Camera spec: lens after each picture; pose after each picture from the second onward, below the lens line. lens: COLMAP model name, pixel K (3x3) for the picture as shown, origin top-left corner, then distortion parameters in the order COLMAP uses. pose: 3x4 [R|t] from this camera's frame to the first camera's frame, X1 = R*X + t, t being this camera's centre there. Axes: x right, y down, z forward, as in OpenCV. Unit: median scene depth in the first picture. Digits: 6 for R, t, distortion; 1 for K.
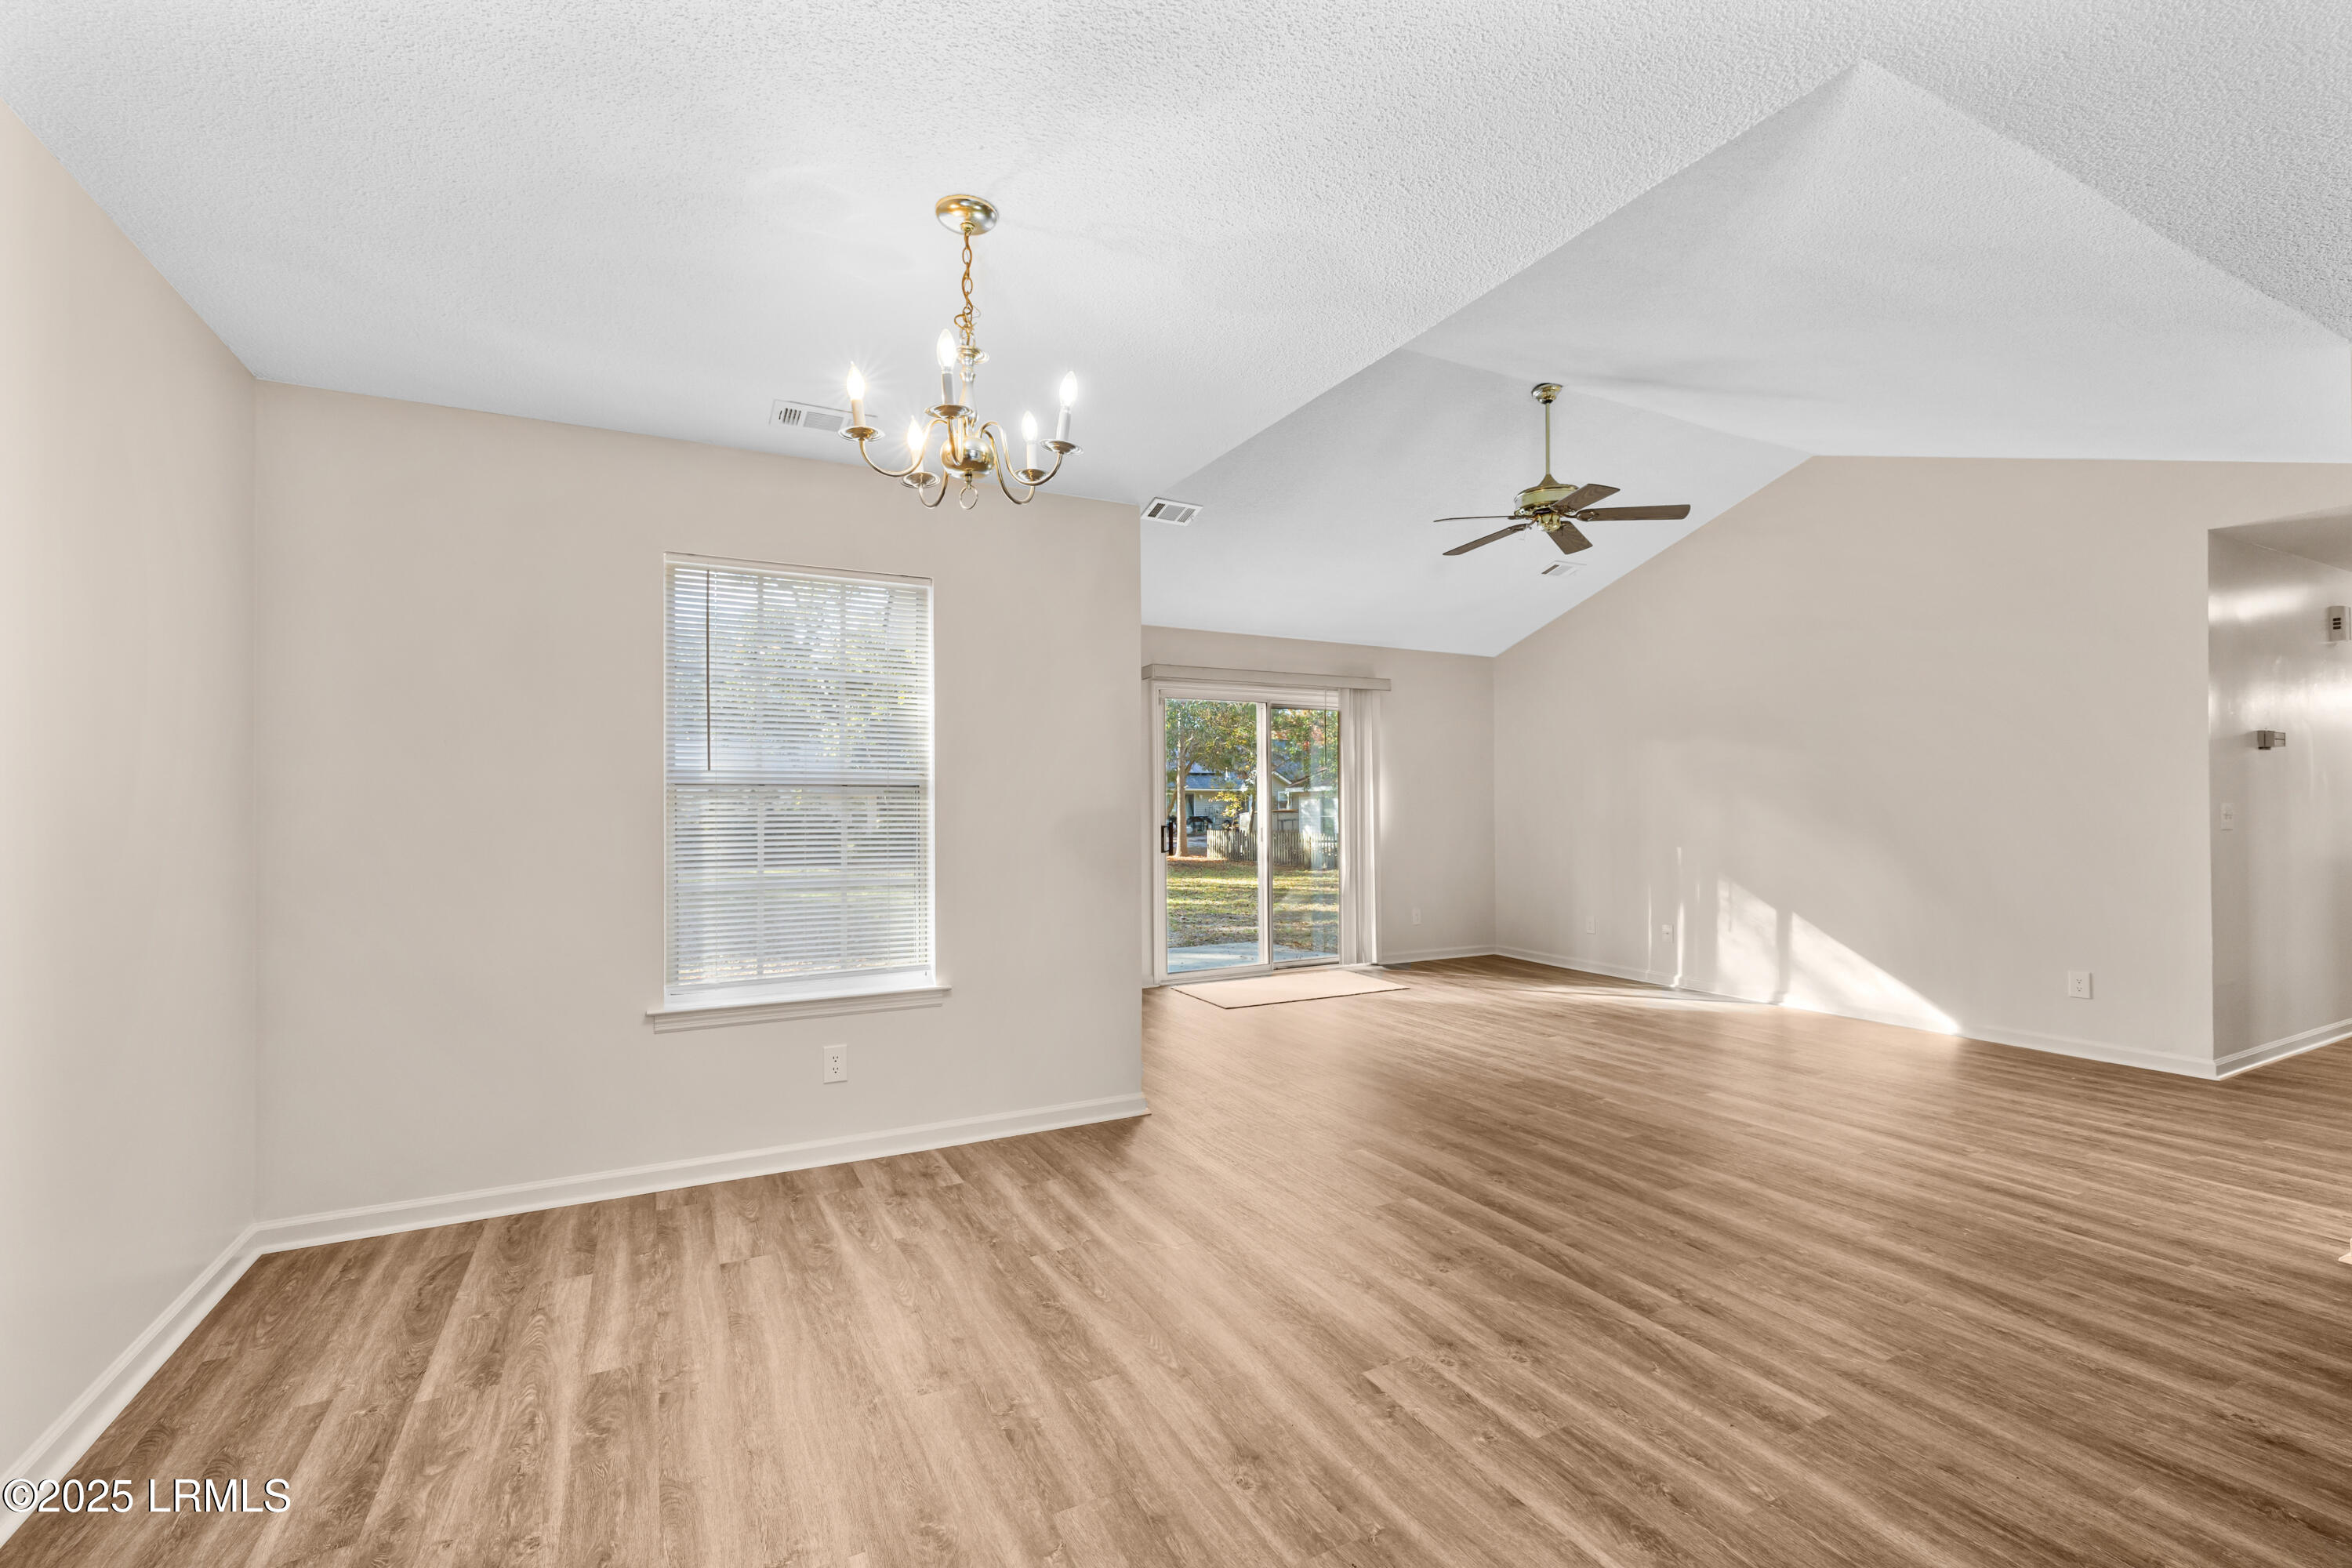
lens RADIAL K [[1007.0, 0, 1183.7], [0, 1007.0, 797.5], [0, 0, 1]] dist [0.001288, -0.001536]
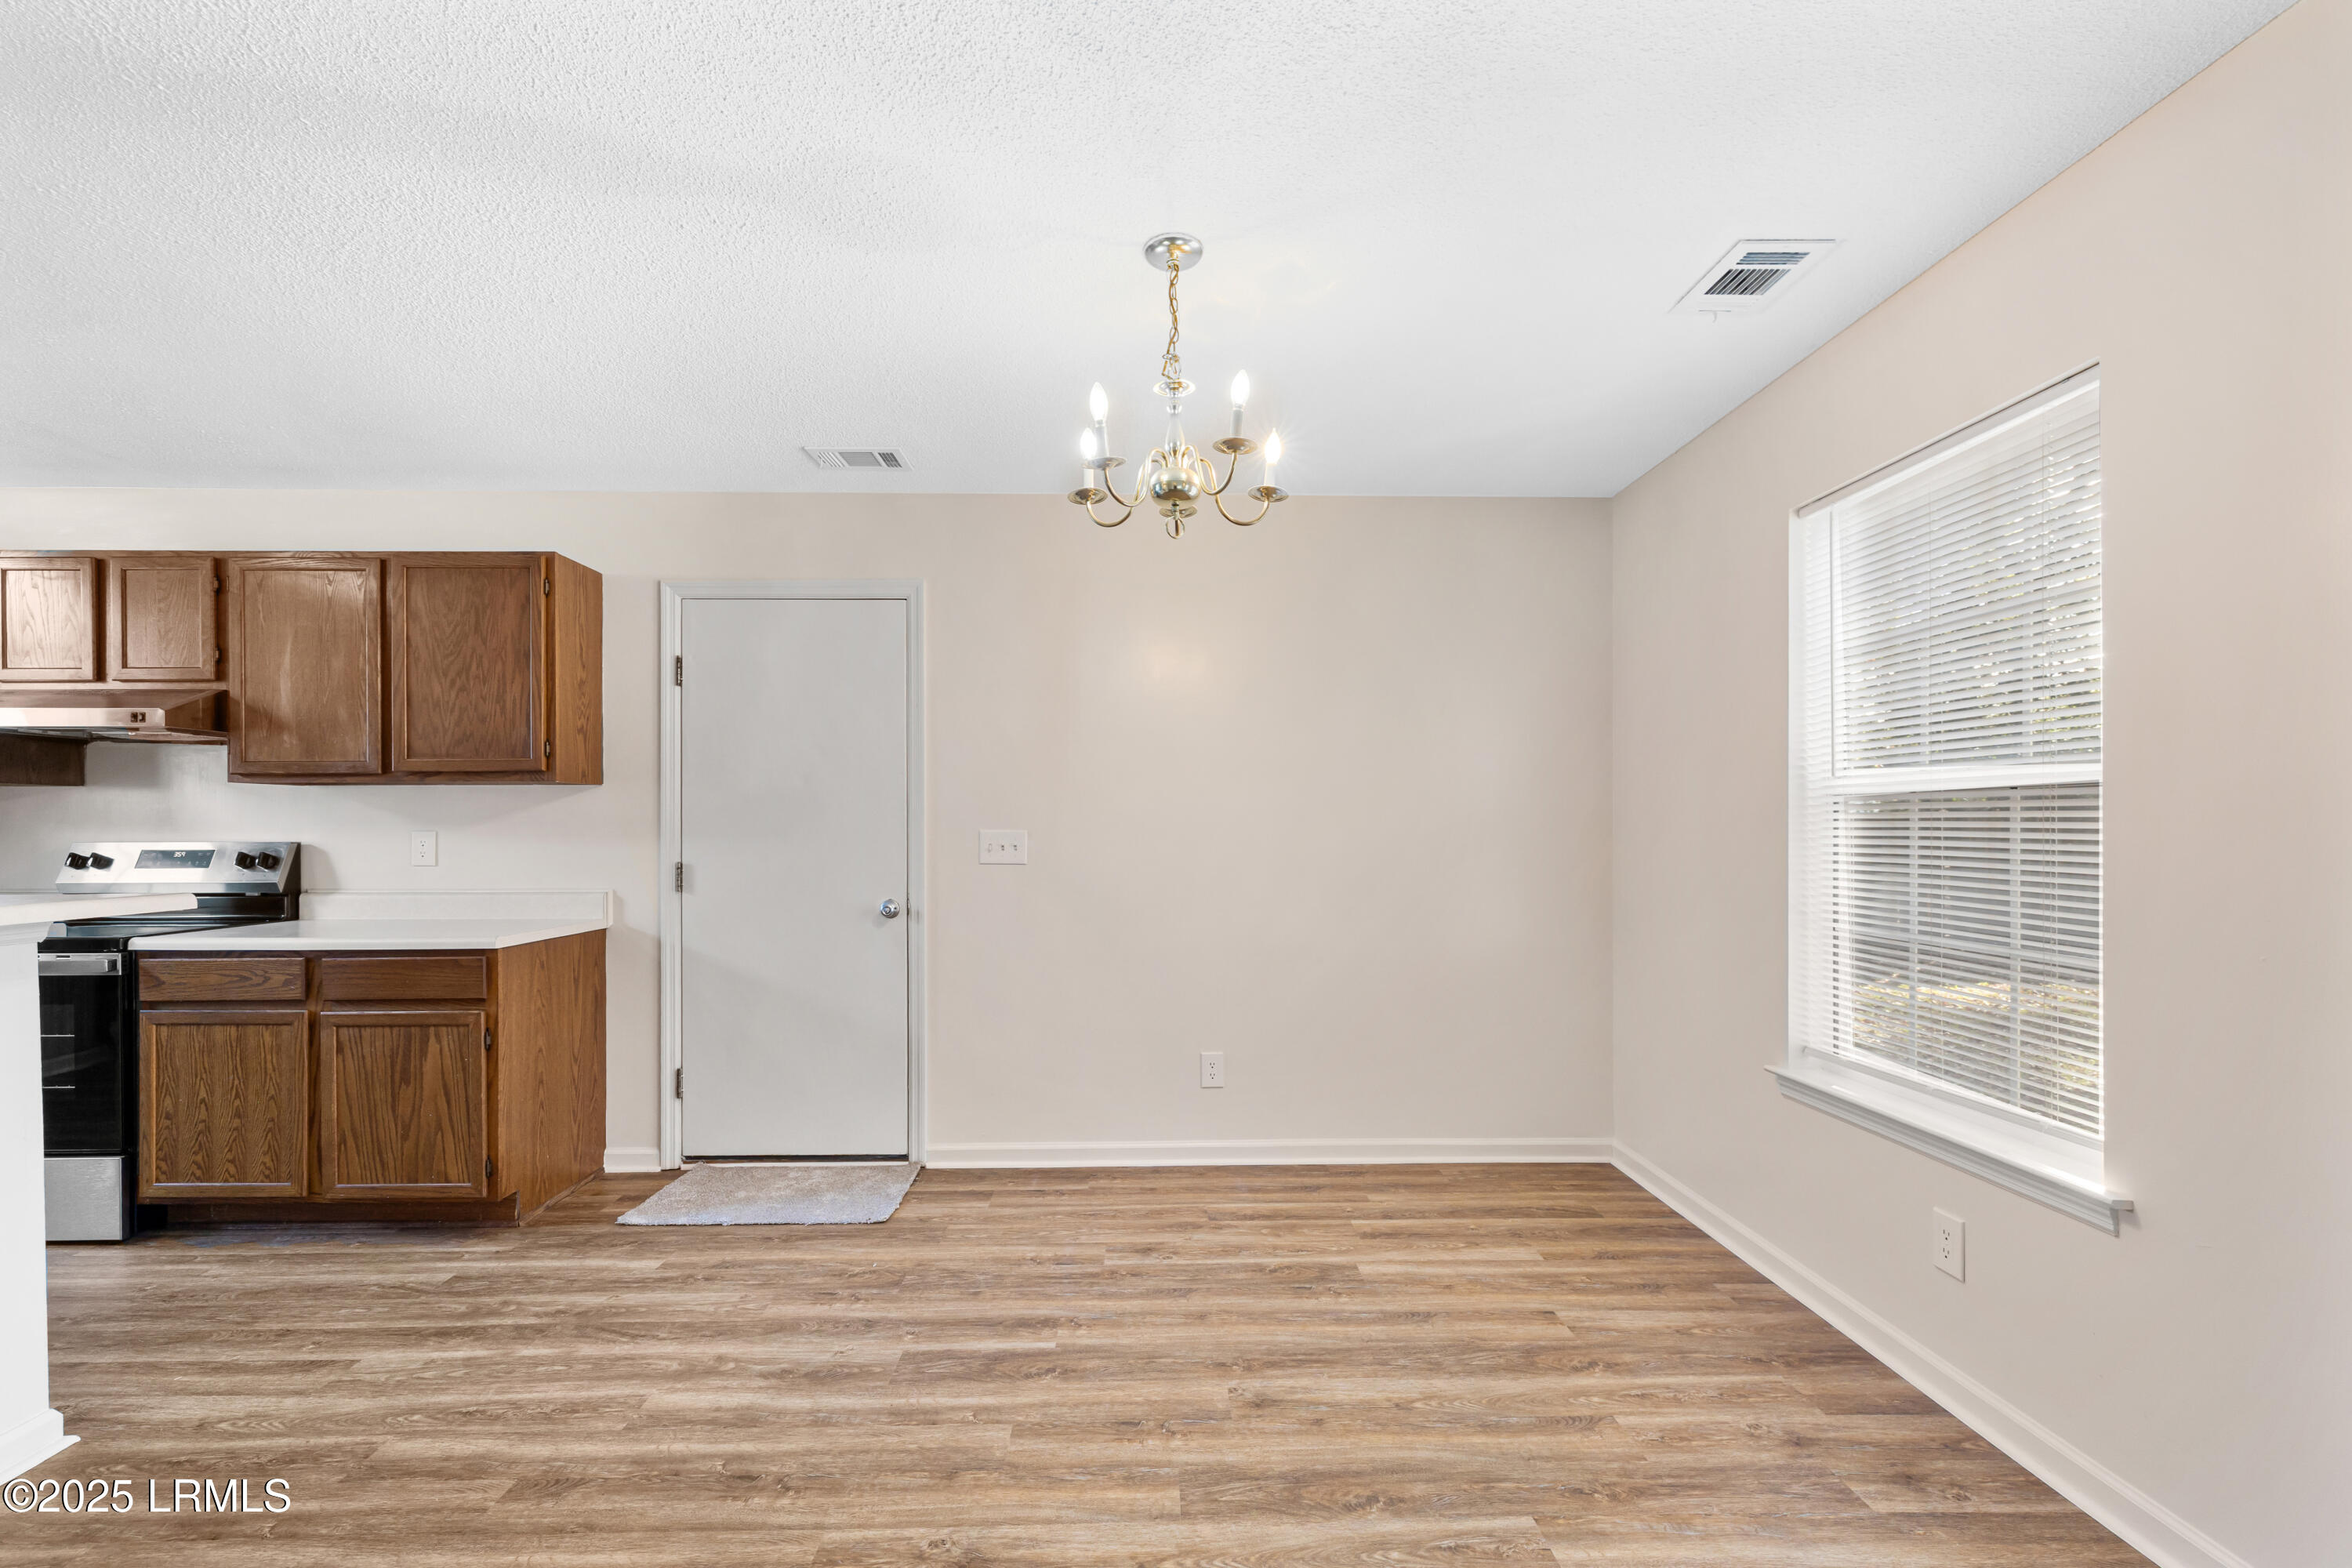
lens RADIAL K [[1007.0, 0, 1161.5], [0, 1007.0, 828.9], [0, 0, 1]] dist [0.001288, -0.001536]
pose [[-0.461146, 0.005687, -0.887306, 0.585762], [0.014100, 0.999900, -0.000920, 0.005462], [0.887212, -0.012936, -0.461181, 1.190898]]
